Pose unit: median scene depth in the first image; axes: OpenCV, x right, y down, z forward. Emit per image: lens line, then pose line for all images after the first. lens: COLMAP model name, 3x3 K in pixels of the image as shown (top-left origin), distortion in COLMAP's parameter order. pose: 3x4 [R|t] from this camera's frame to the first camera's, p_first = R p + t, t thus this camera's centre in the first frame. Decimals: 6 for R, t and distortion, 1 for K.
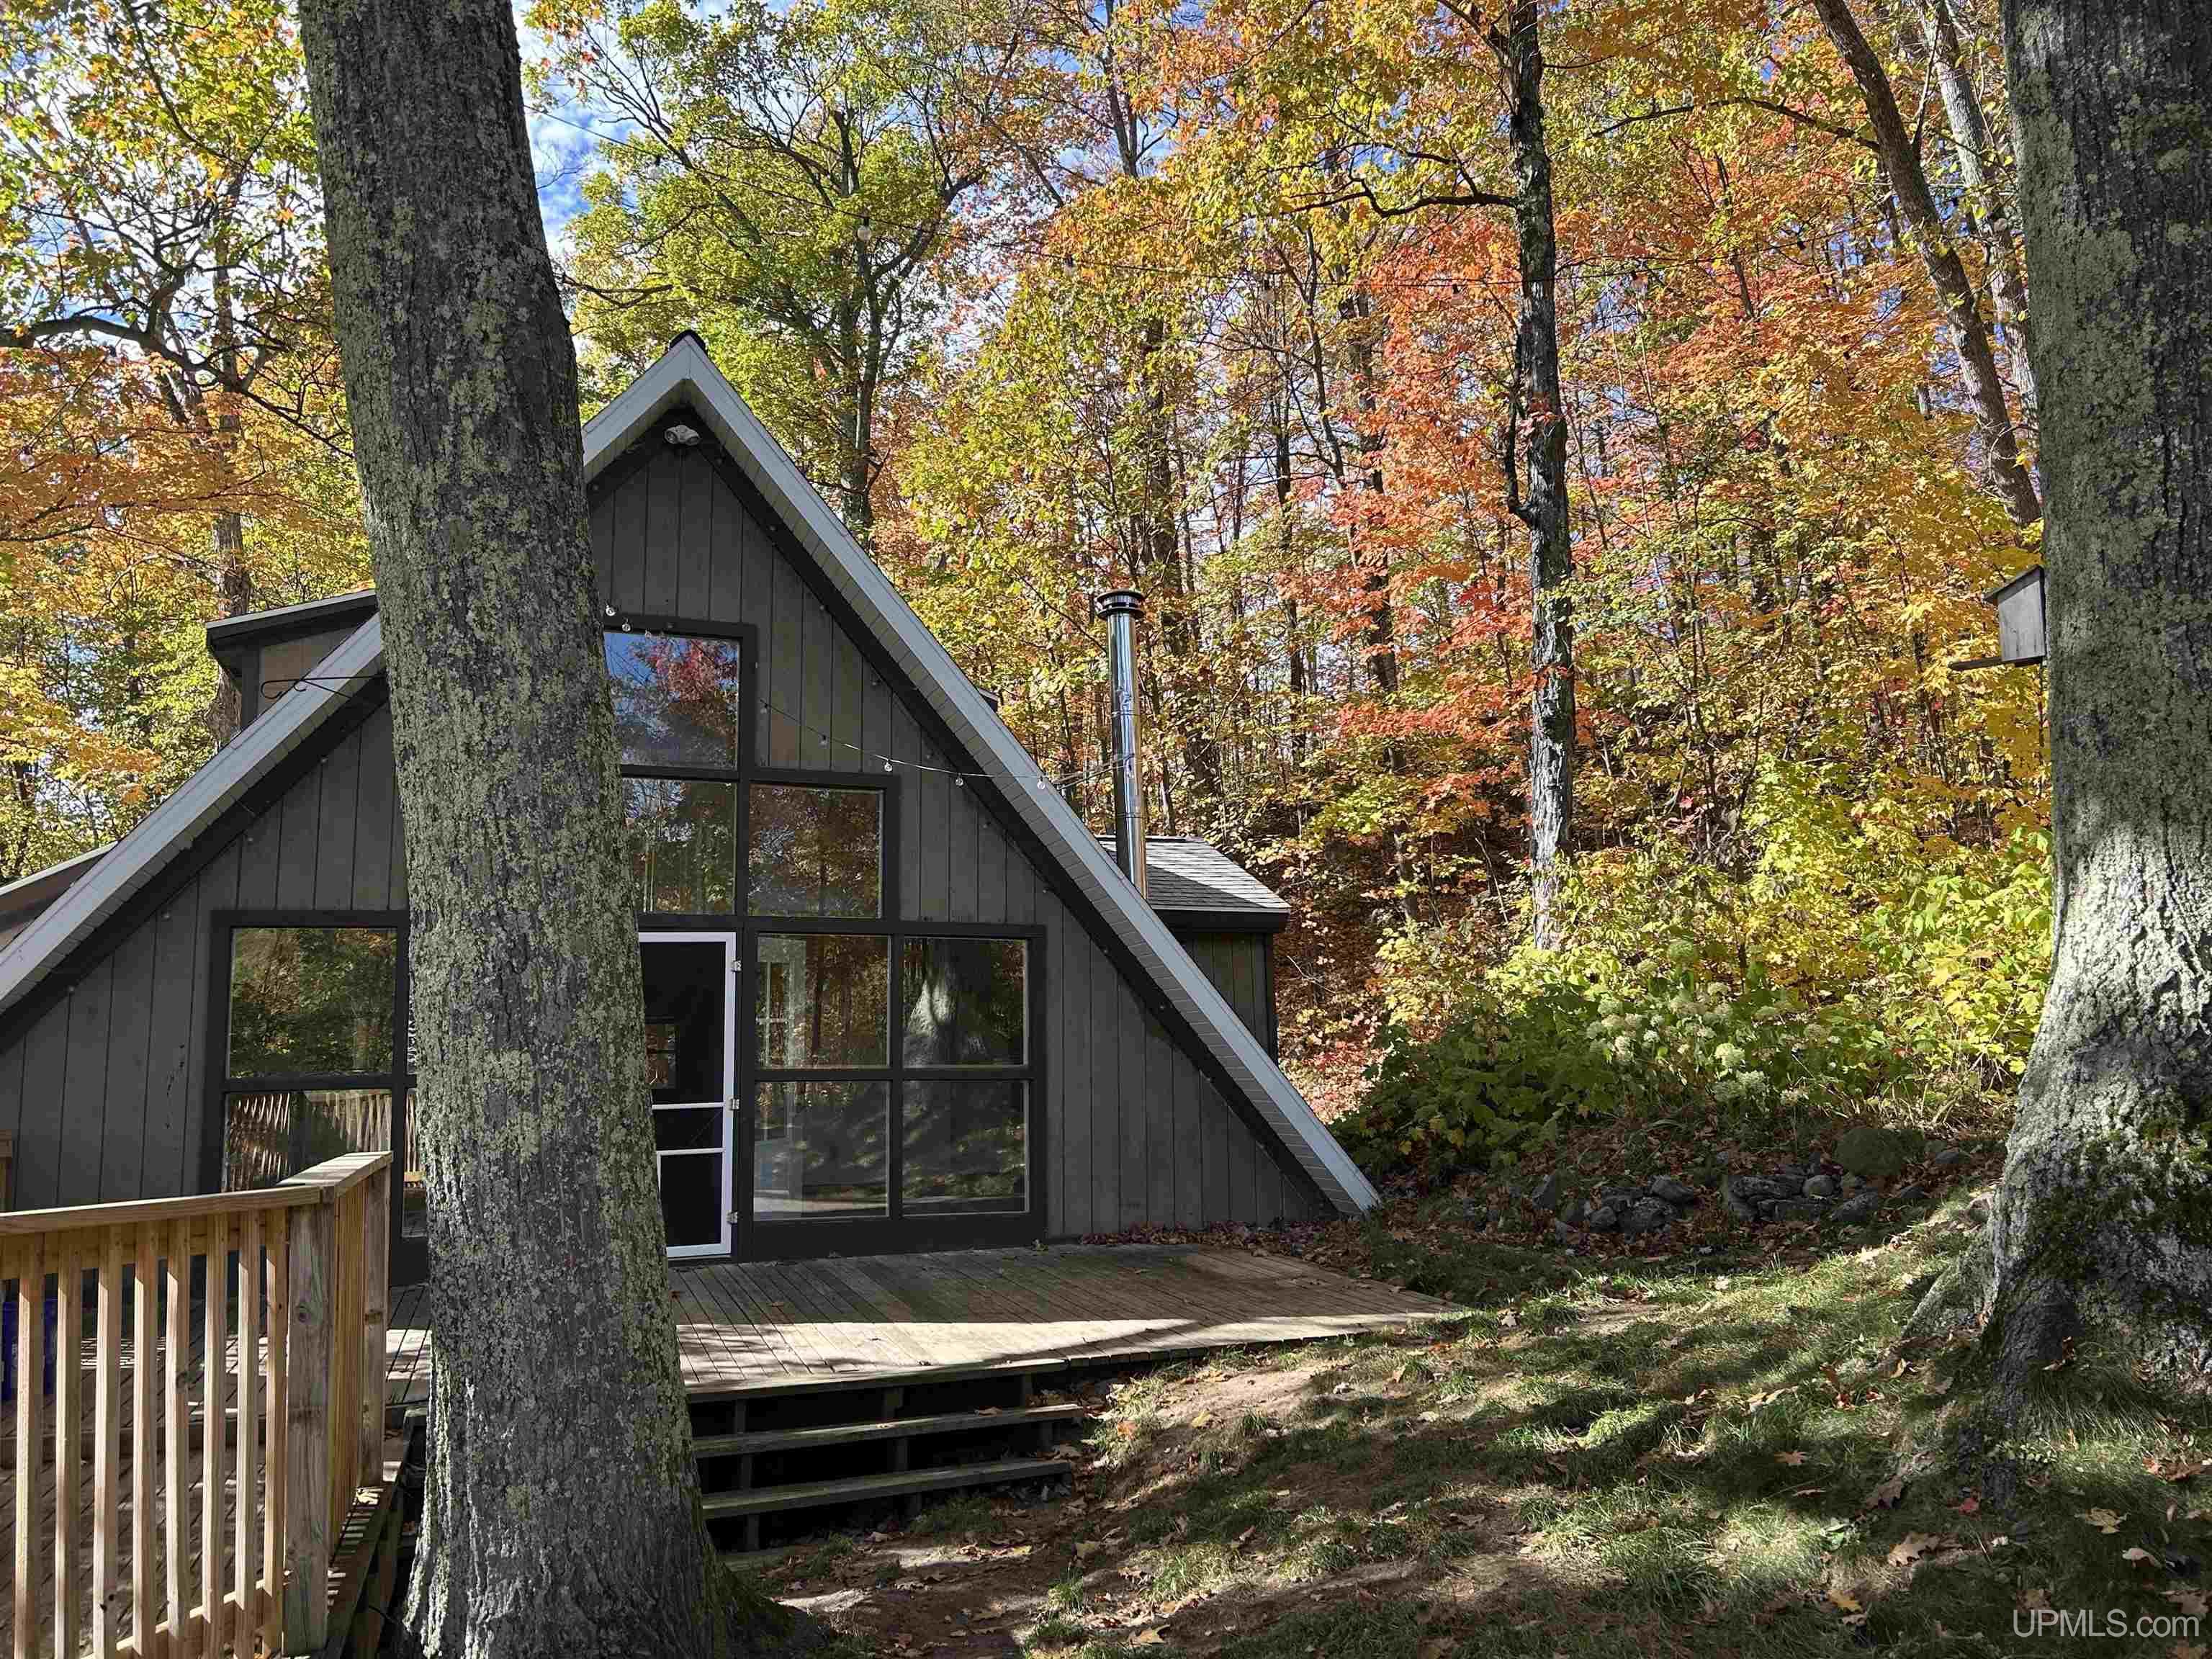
lens RADIAL K [[1650.8, 0, 1108.5], [0, 1650.8, 847.0], [0, 0, 1]] dist [0.059925, -0.063269]
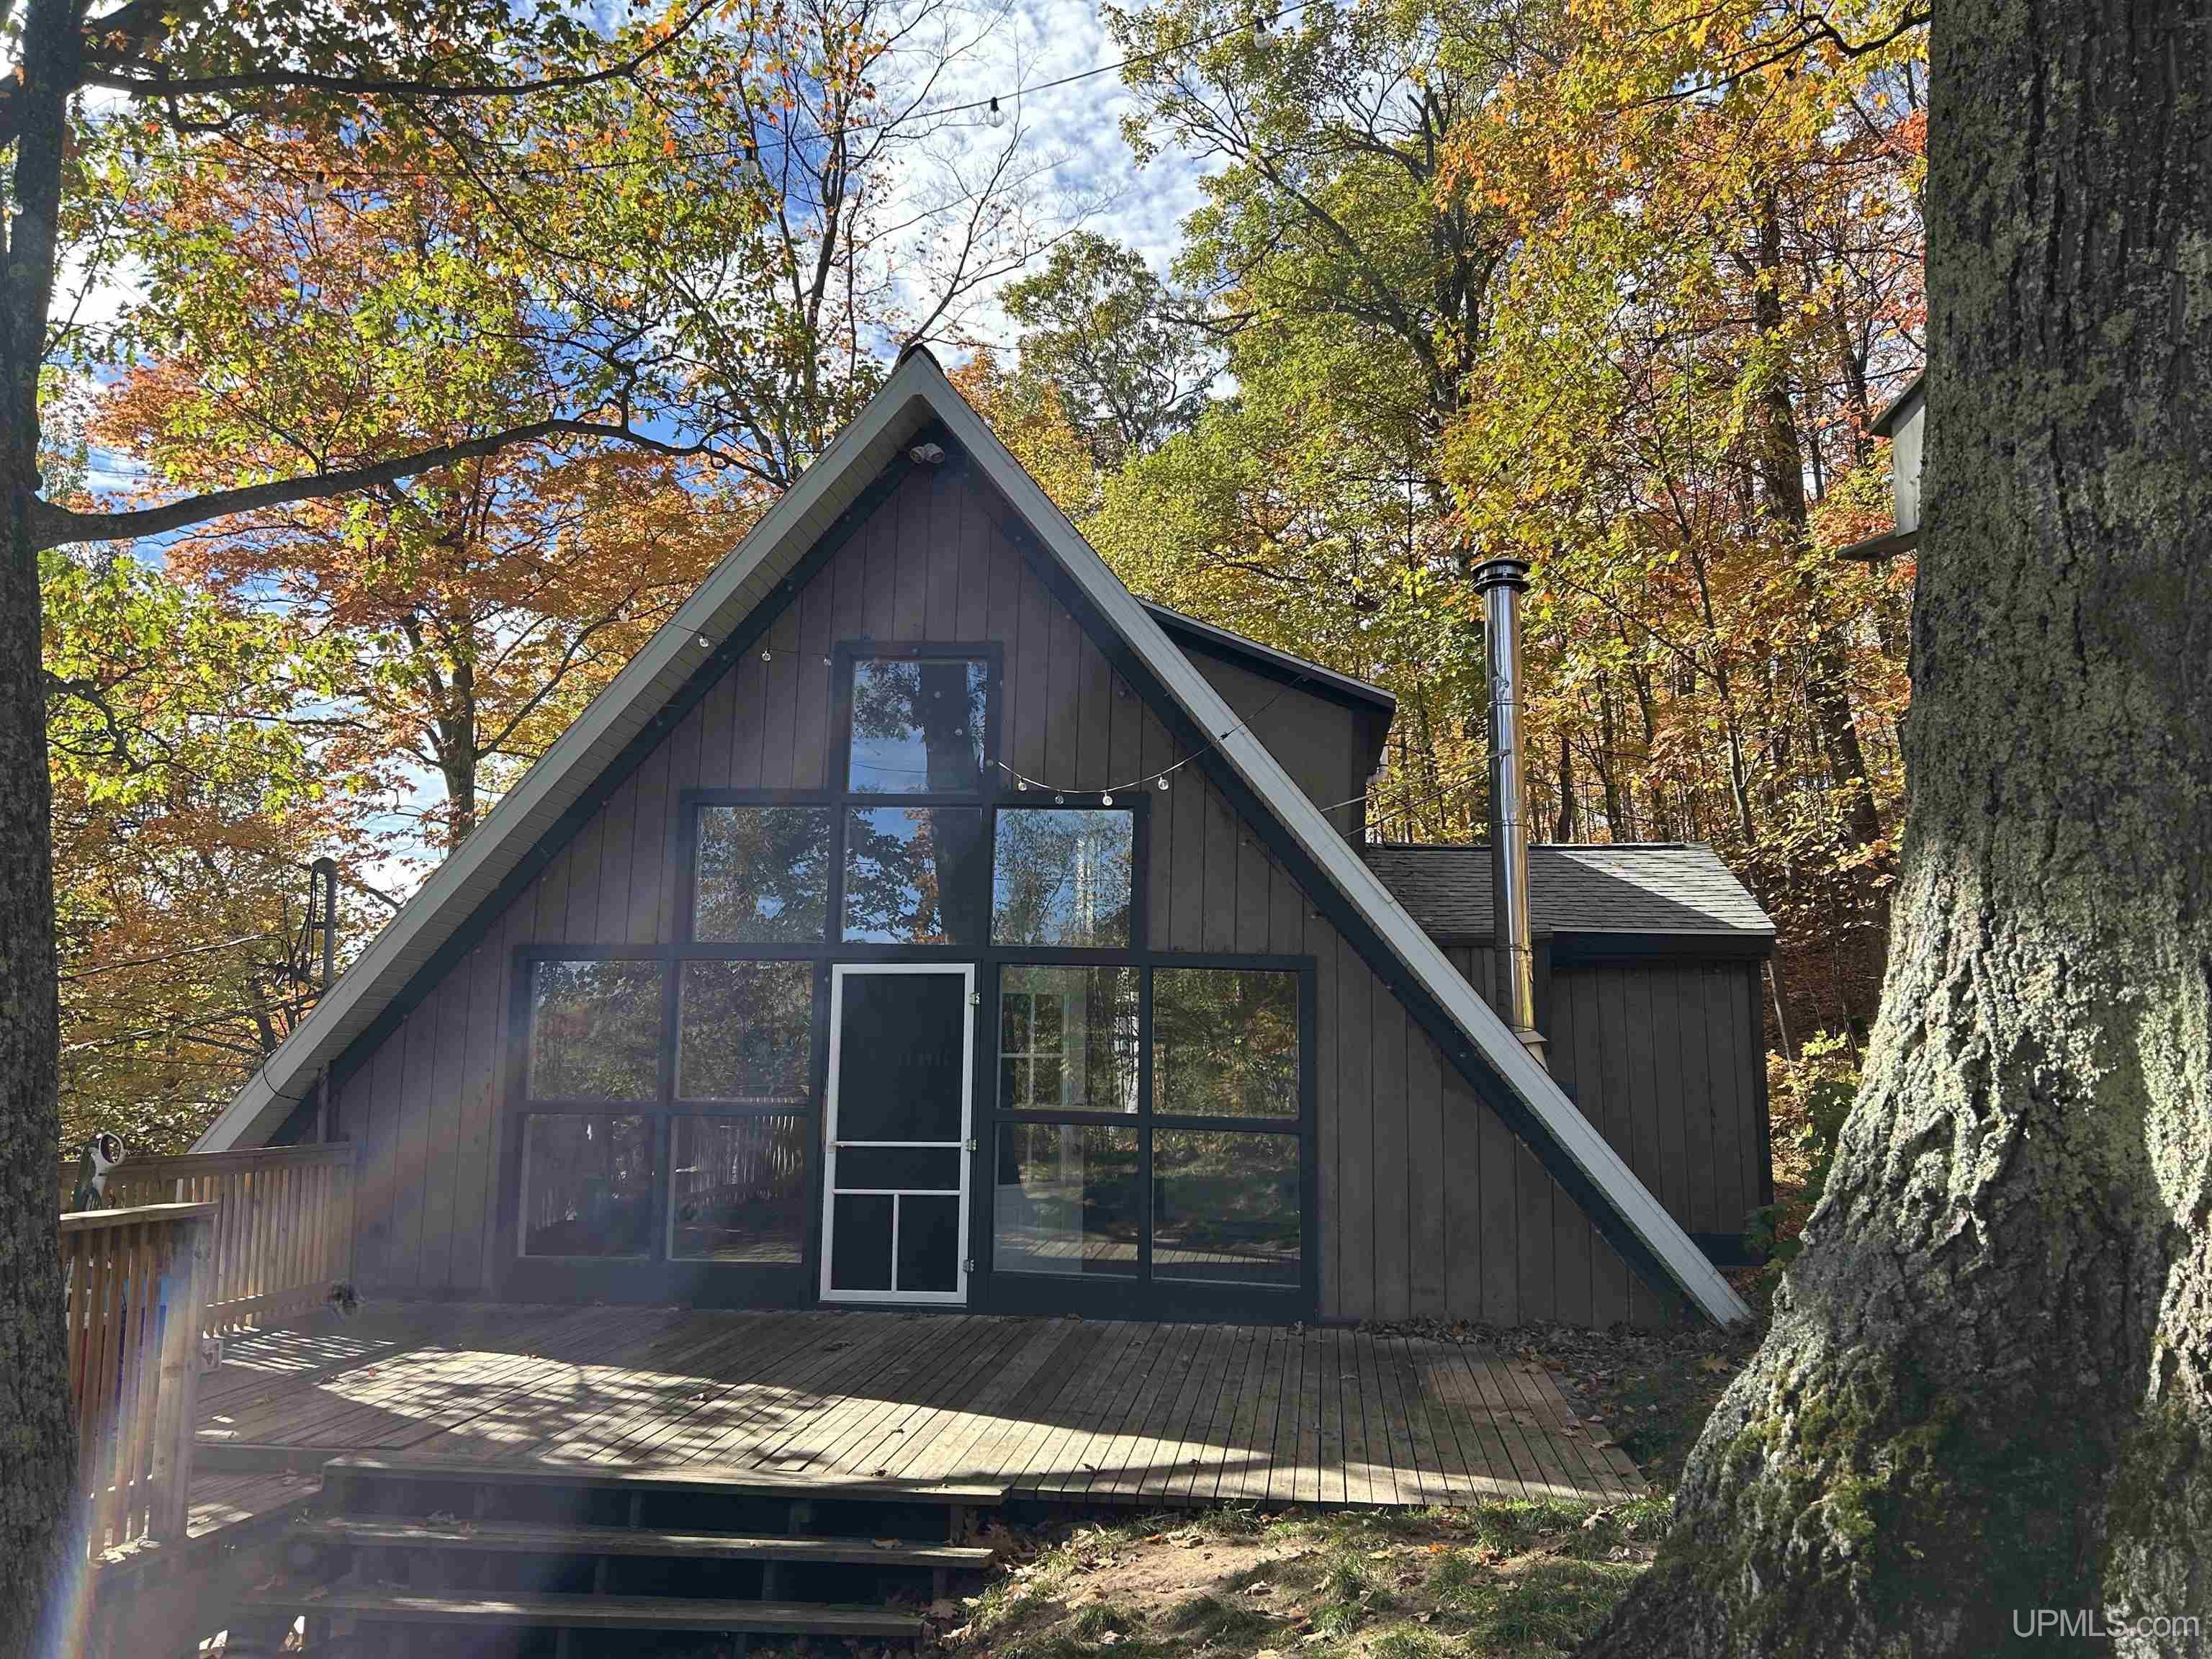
lens RADIAL K [[1650.8, 0, 1109.4], [0, 1650.8, 837.0], [0, 0, 1]] dist [0.059925, -0.063269]
pose [[0.893351, -0.031271, -0.448270, 0.398997], [0.026120, 0.999503, -0.017672, -0.004155], [0.448600, 0.004078, 0.893723, 0.269630]]
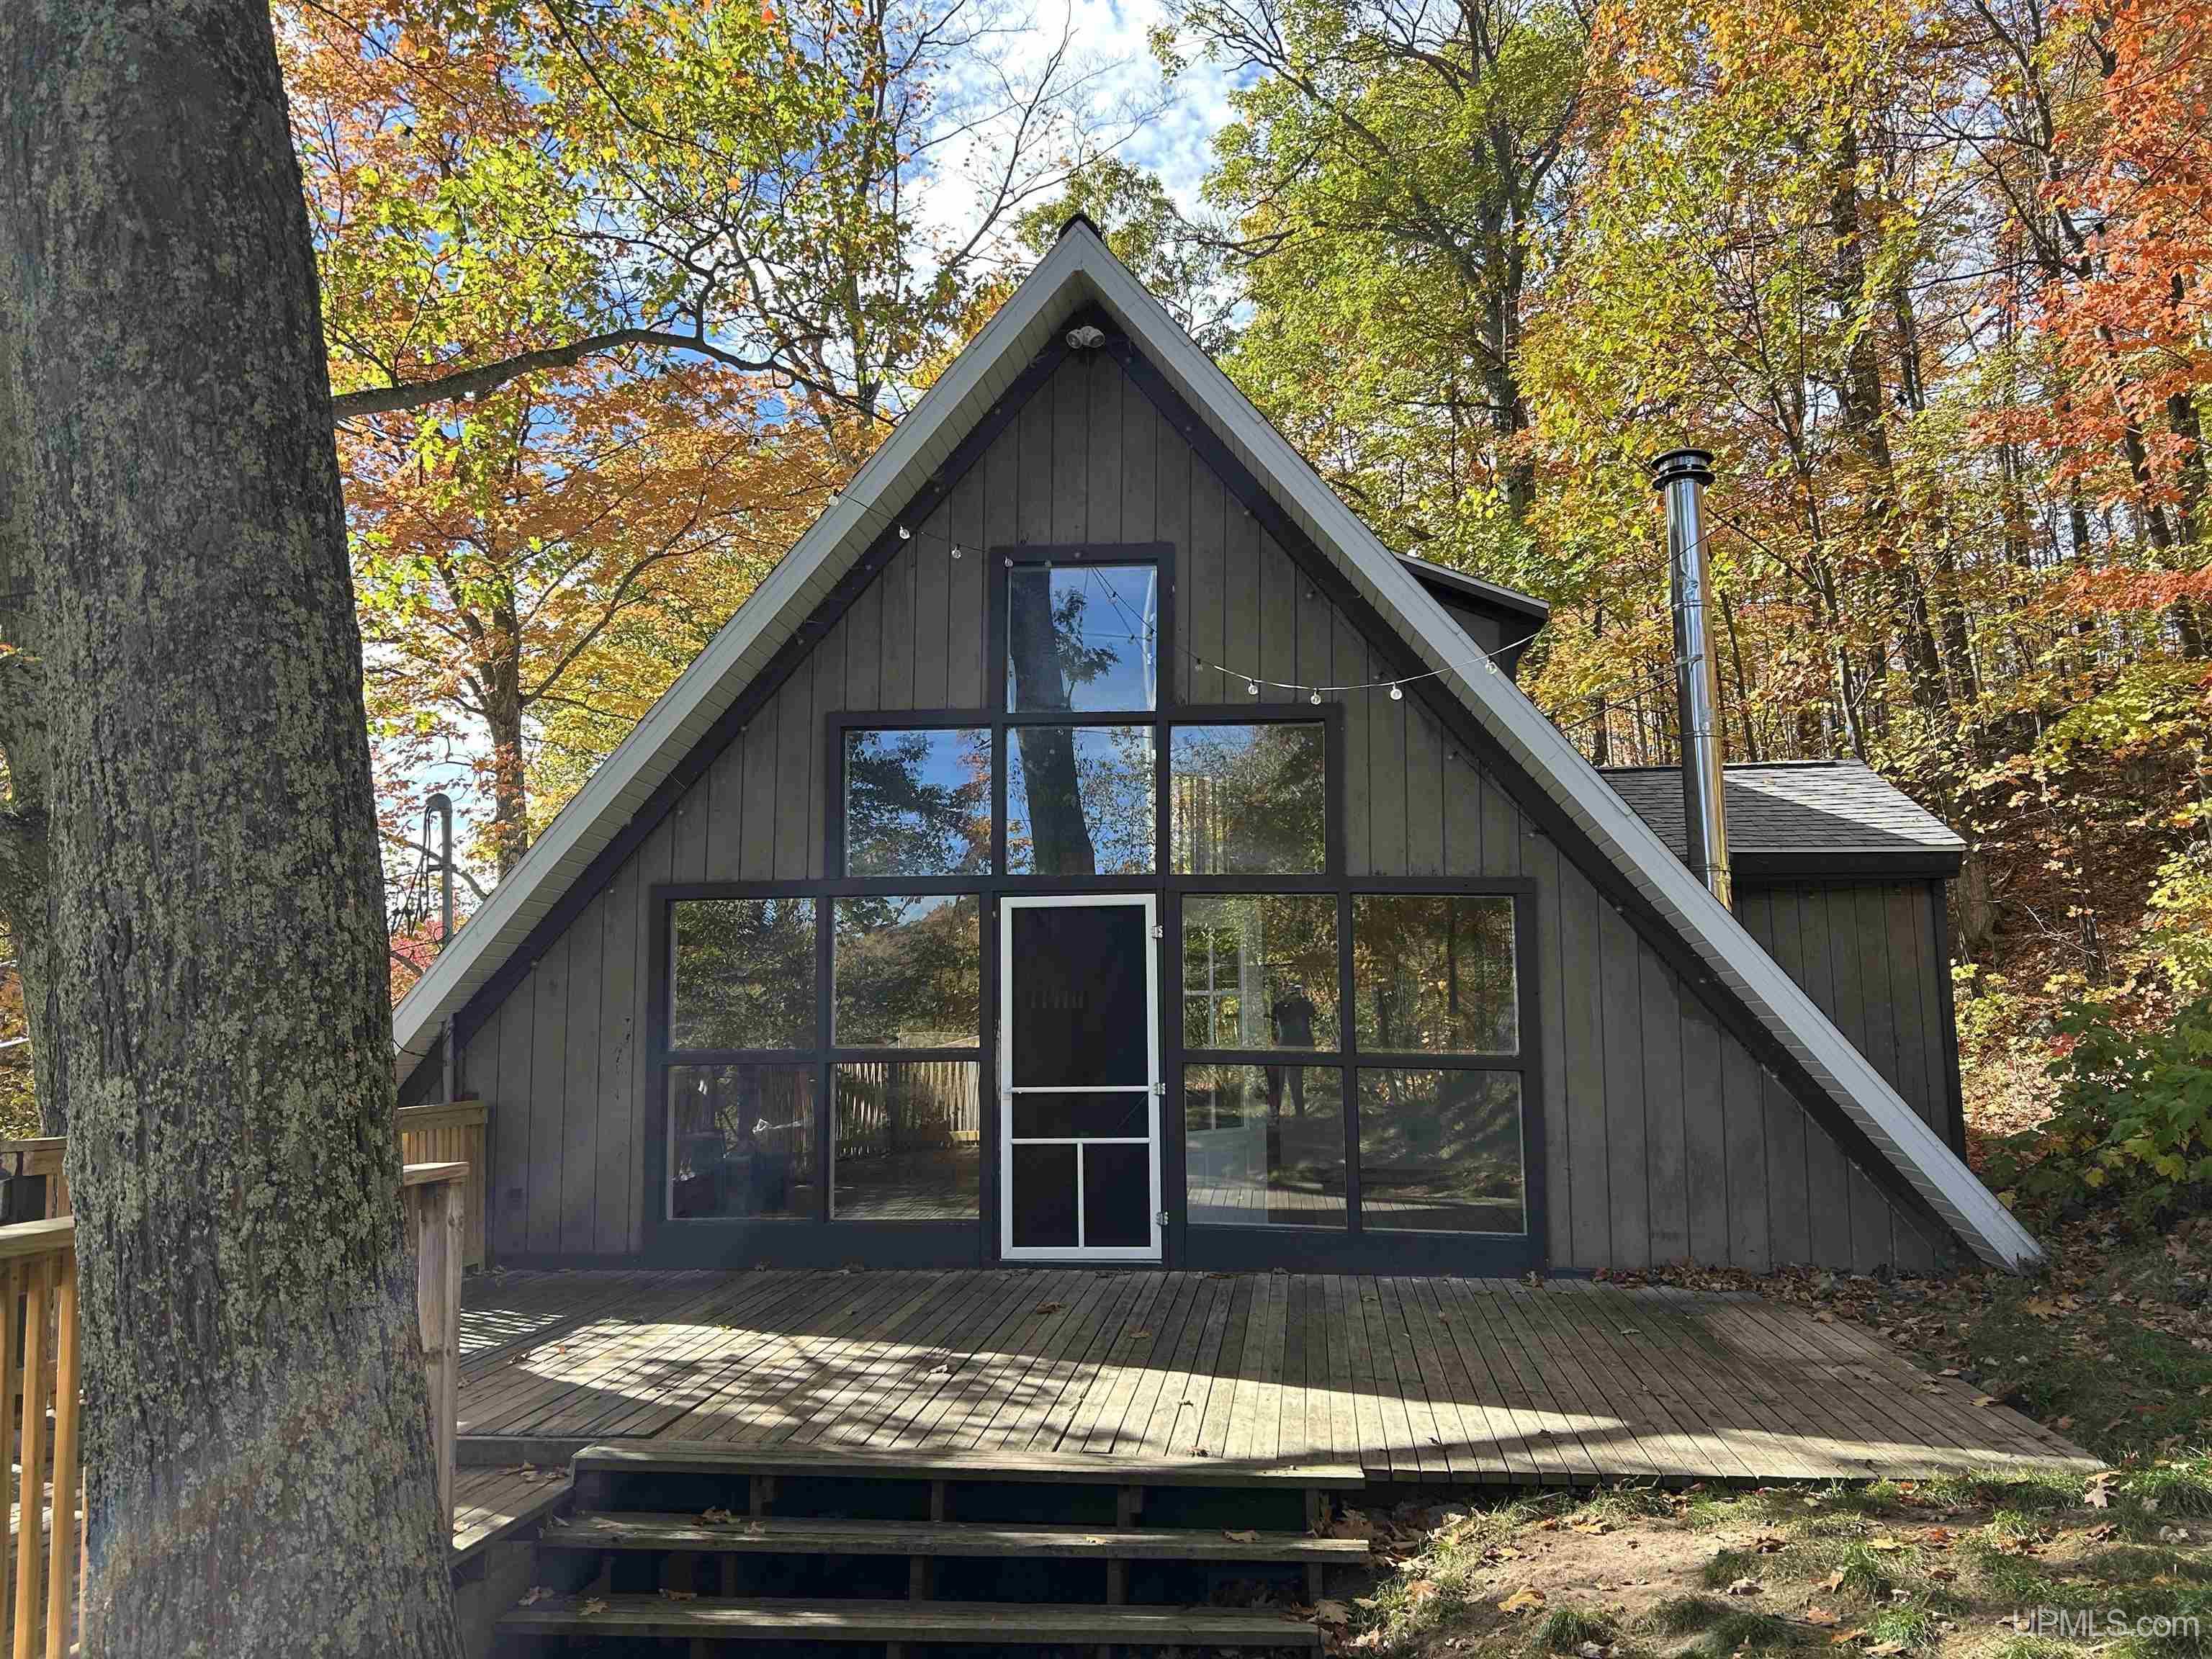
lens RADIAL K [[1650.8, 0, 1103.2], [0, 1650.8, 841.4], [0, 0, 1]] dist [0.059925, -0.063269]
pose [[0.897562, -0.036421, -0.439382, 0.197338], [0.046612, 0.998836, 0.012422, 0.016757], [0.438418, -0.031630, 0.898214, 0.295546]]
